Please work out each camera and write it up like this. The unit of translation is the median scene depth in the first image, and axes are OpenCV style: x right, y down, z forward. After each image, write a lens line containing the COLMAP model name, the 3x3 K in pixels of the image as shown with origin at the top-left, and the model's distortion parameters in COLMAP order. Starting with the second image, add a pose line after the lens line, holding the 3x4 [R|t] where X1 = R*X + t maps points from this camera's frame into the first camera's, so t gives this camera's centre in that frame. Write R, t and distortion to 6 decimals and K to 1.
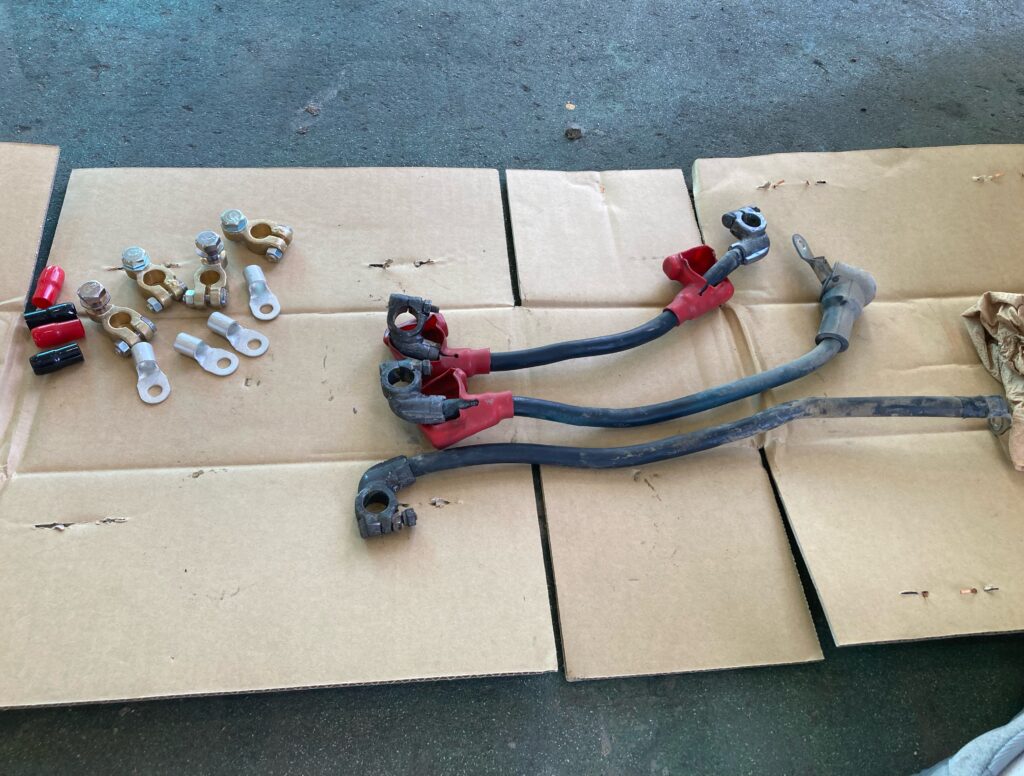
lens RADIAL K [[855.9, 0, 512.0], [0, 855.9, 388.0], [0, 0, 1]] dist [-0.005971, -0.067189]
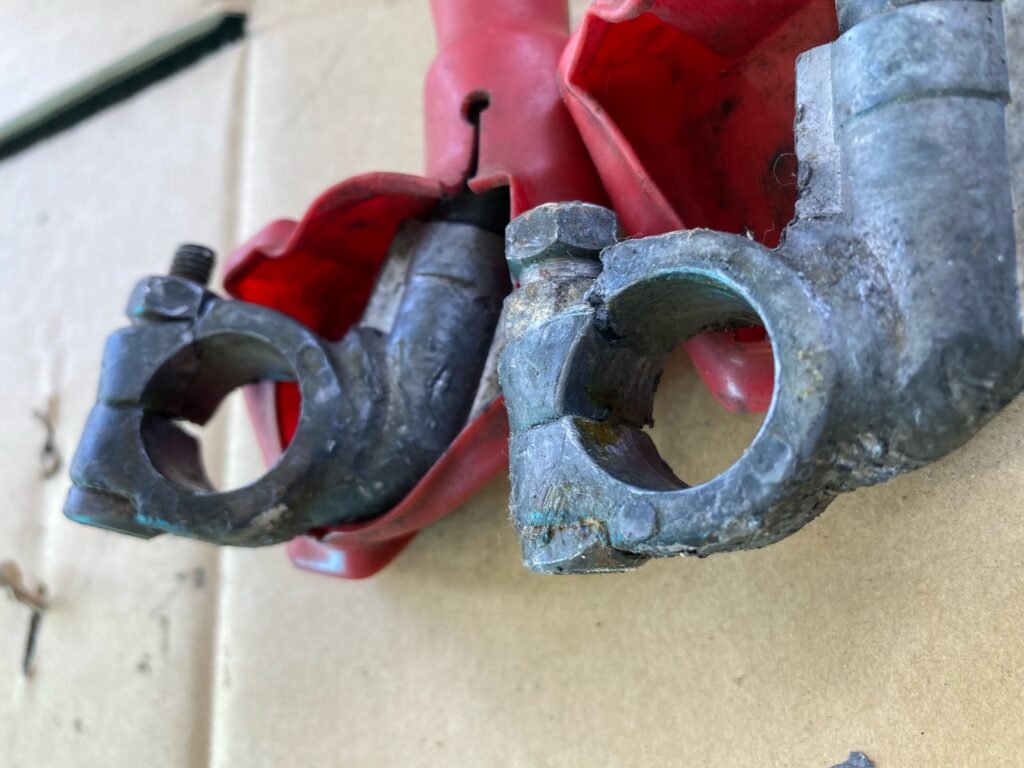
lens RADIAL K [[769.1, 0, 512.0], [0, 769.1, 384.0], [0, 0, 1]] dist [-0.048239, 0.000044]
pose [[-0.003439, -0.979488, 0.201474, -0.100548], [0.993711, 0.019202, 0.110316, -0.031038], [-0.111922, 0.200586, 0.973262, 0.593744]]
